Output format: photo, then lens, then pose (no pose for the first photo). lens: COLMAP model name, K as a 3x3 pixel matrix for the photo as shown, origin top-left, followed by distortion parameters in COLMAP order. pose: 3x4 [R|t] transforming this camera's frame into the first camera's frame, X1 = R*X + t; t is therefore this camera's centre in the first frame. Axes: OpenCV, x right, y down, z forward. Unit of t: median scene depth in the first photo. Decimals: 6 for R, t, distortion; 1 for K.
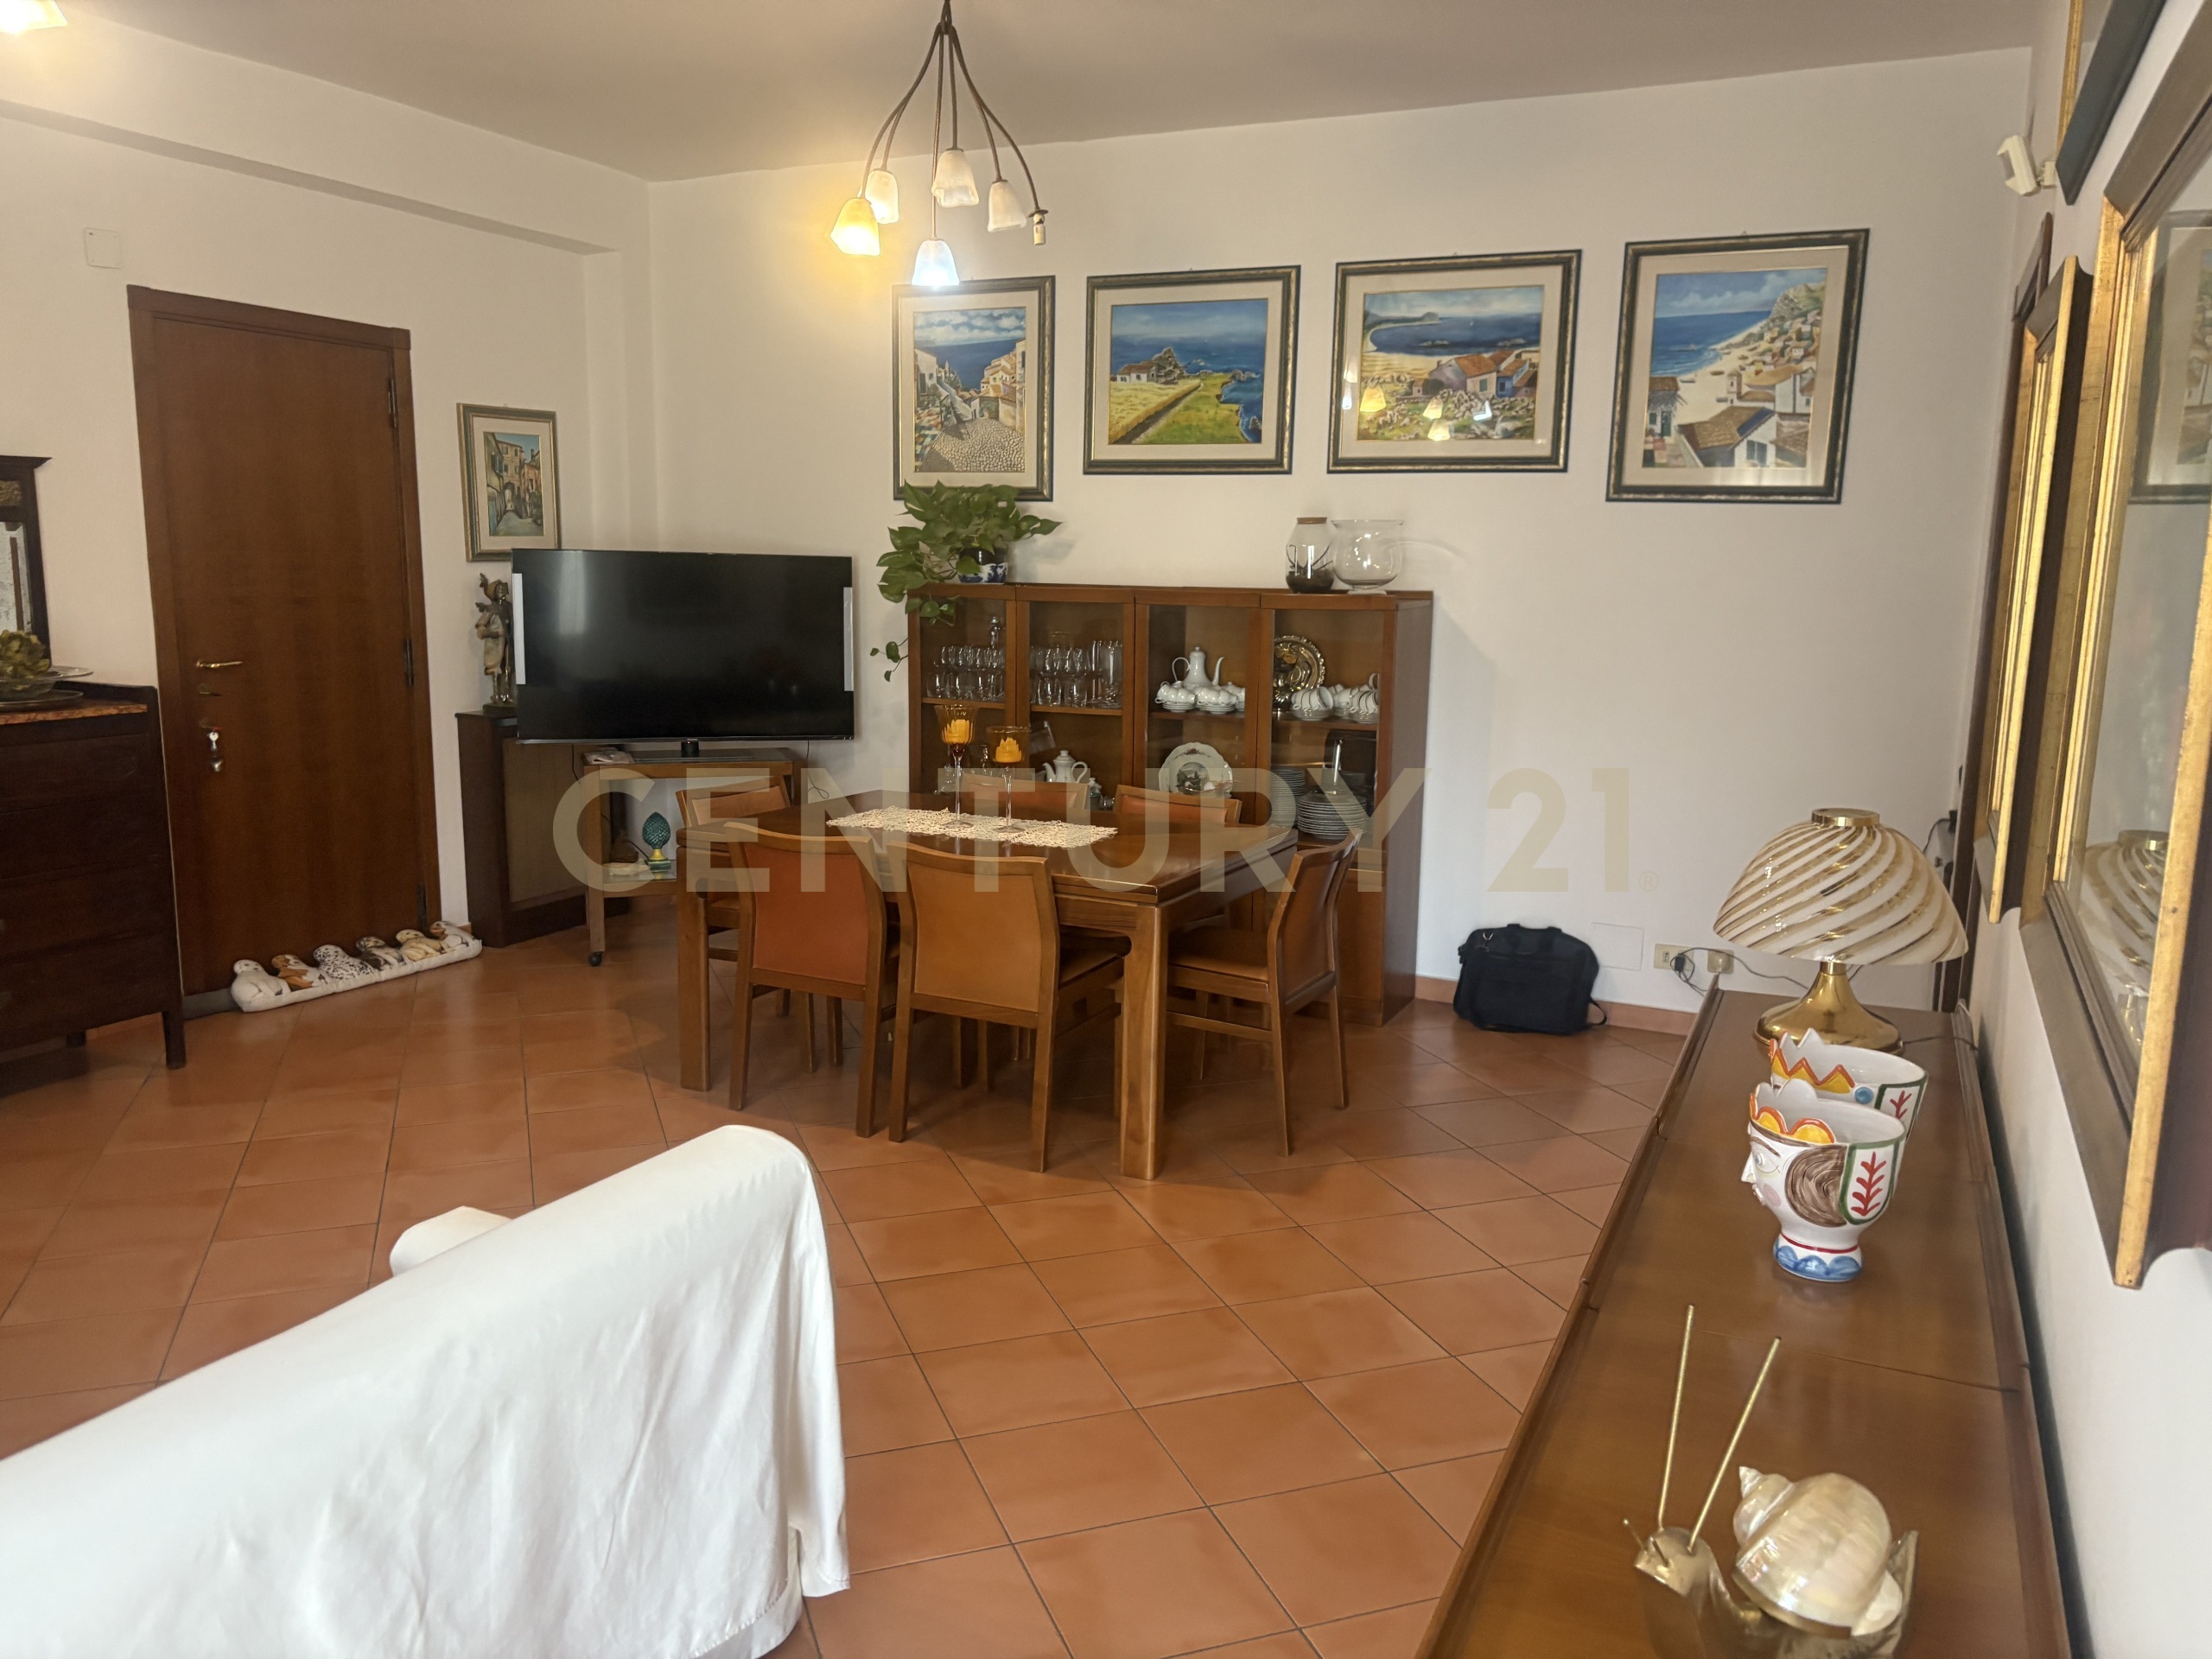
lens RADIAL K [[1673.8, 0, 1148.4], [0, 1673.8, 846.3], [0, 0, 1]] dist [0.022274, -0.025685]
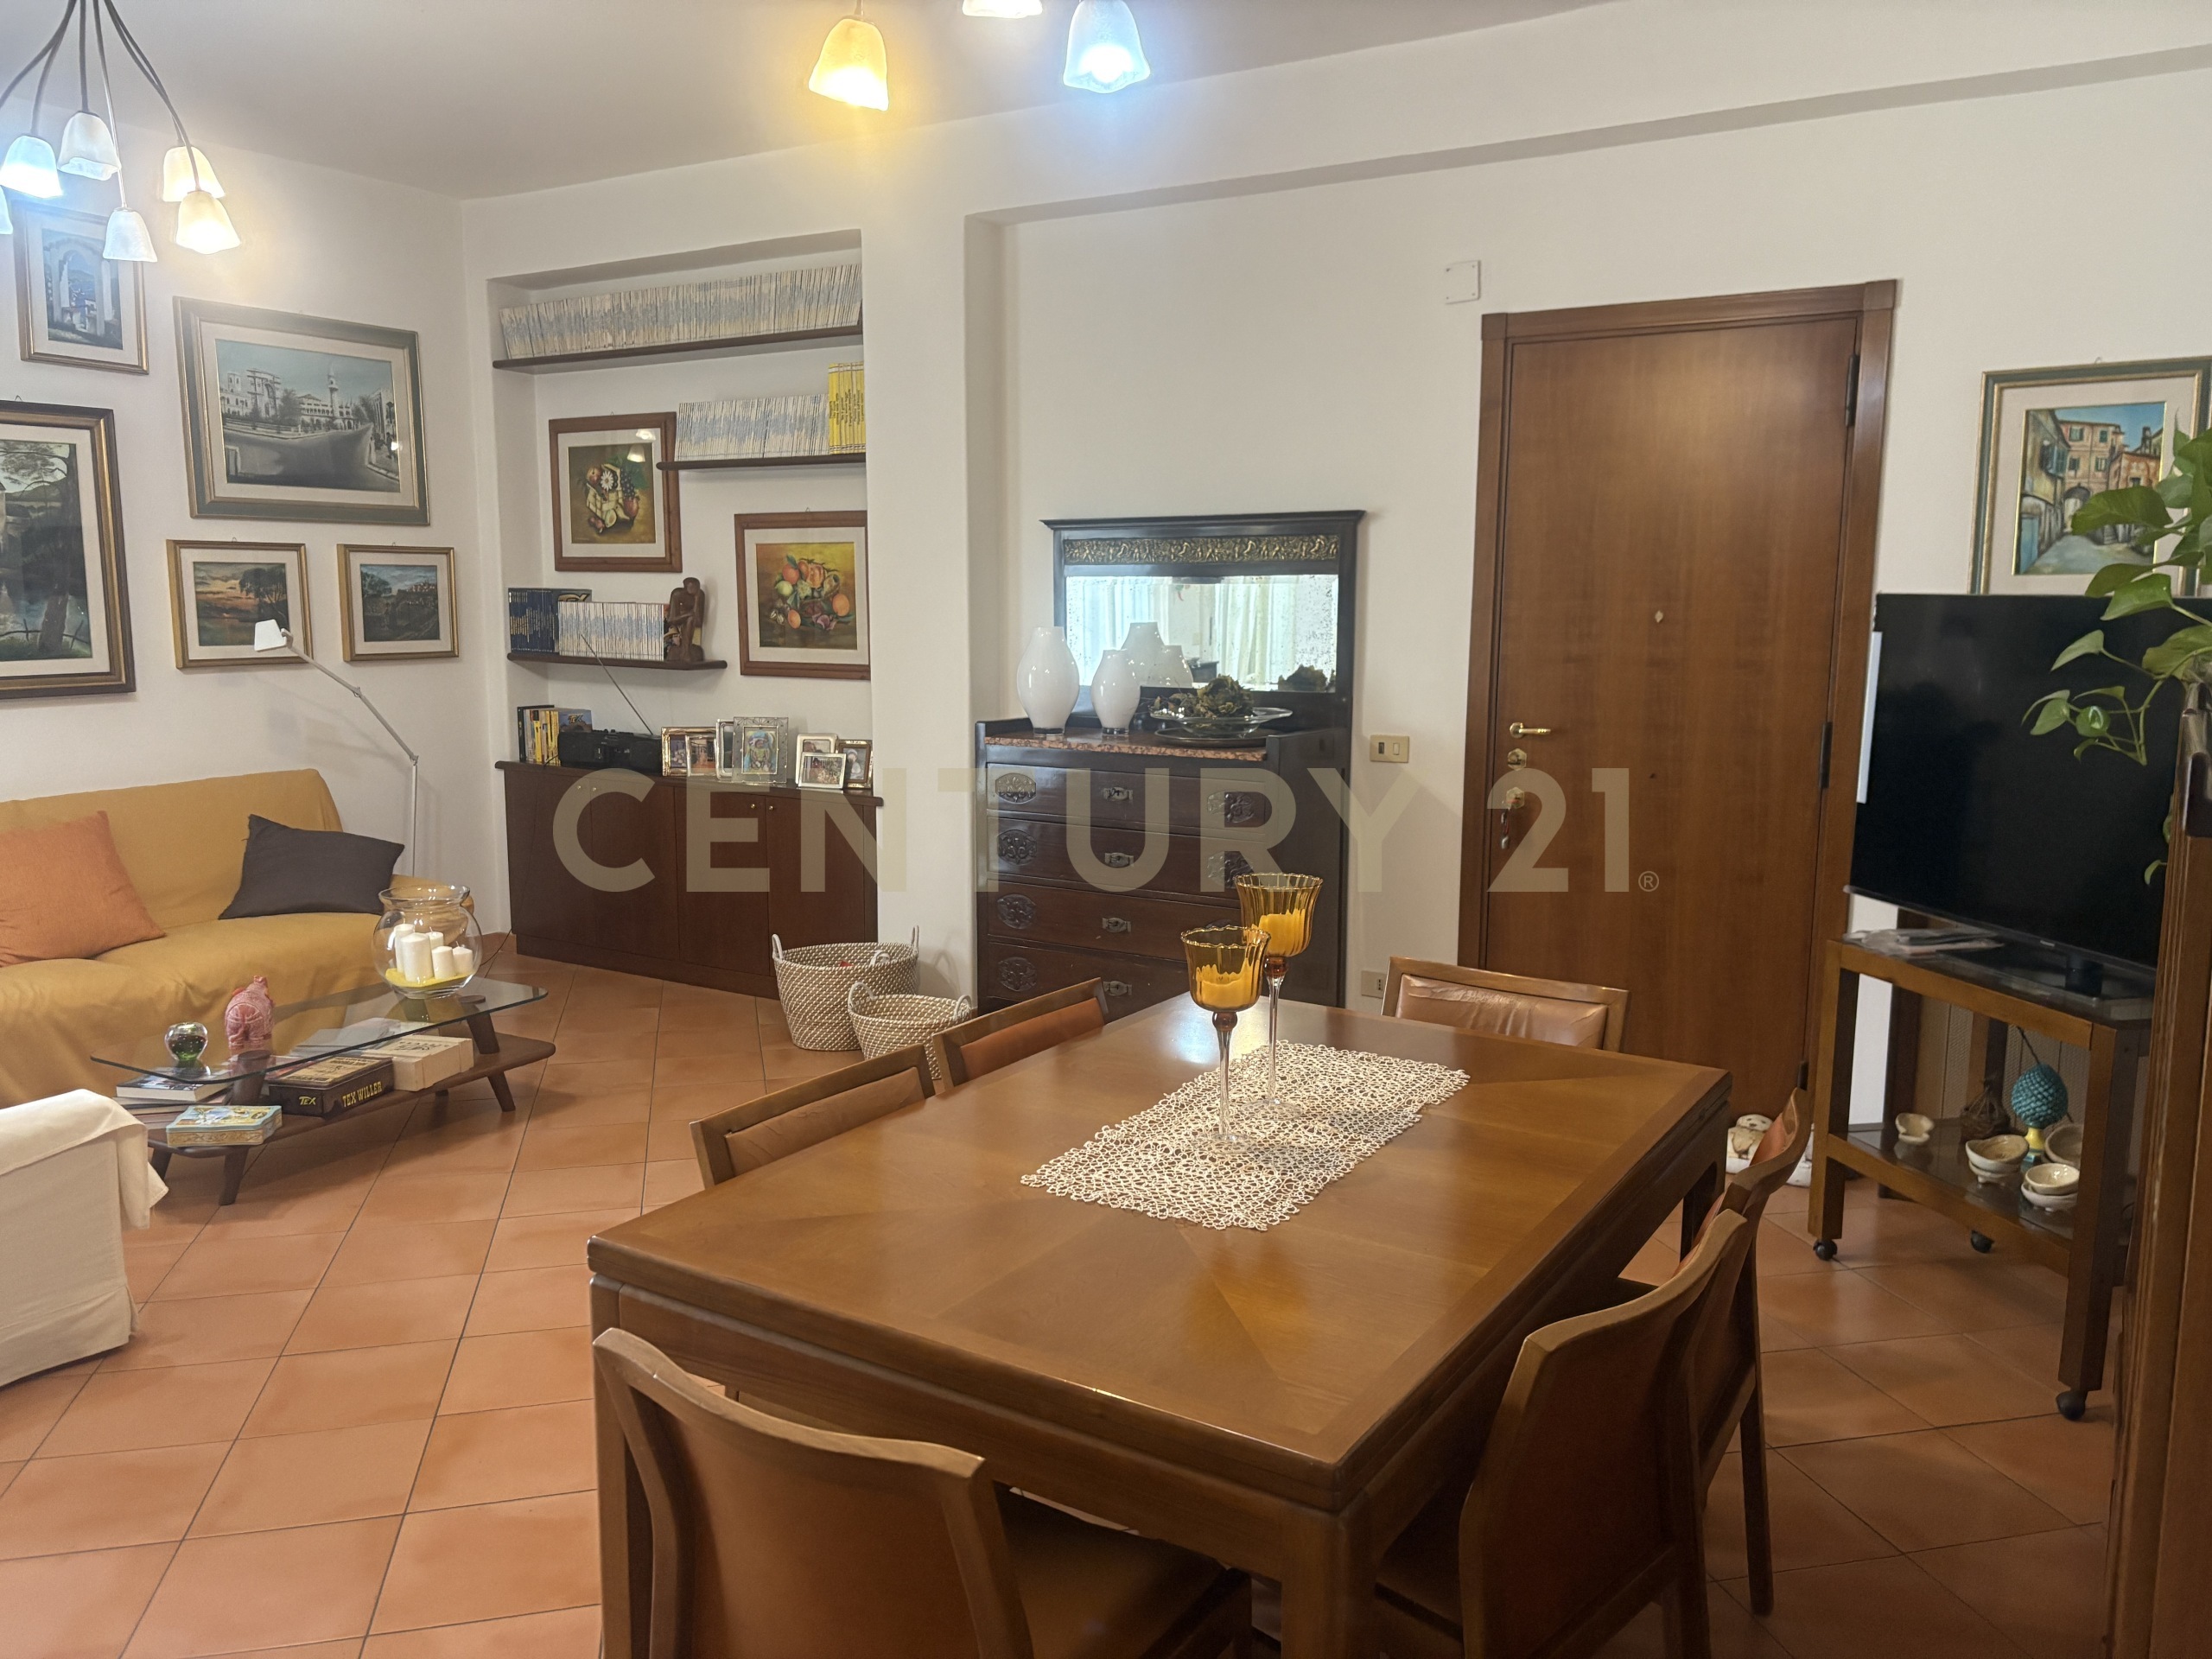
lens RADIAL K [[1673.8, 0, 1102.9], [0, 1673.8, 845.3], [0, 0, 1]] dist [0.022274, -0.025685]
pose [[-0.144392, 0.137847, -0.979872, 0.376335], [-0.170875, 0.971899, 0.161905, -0.166121], [0.974655, 0.190813, -0.116780, 0.972663]]
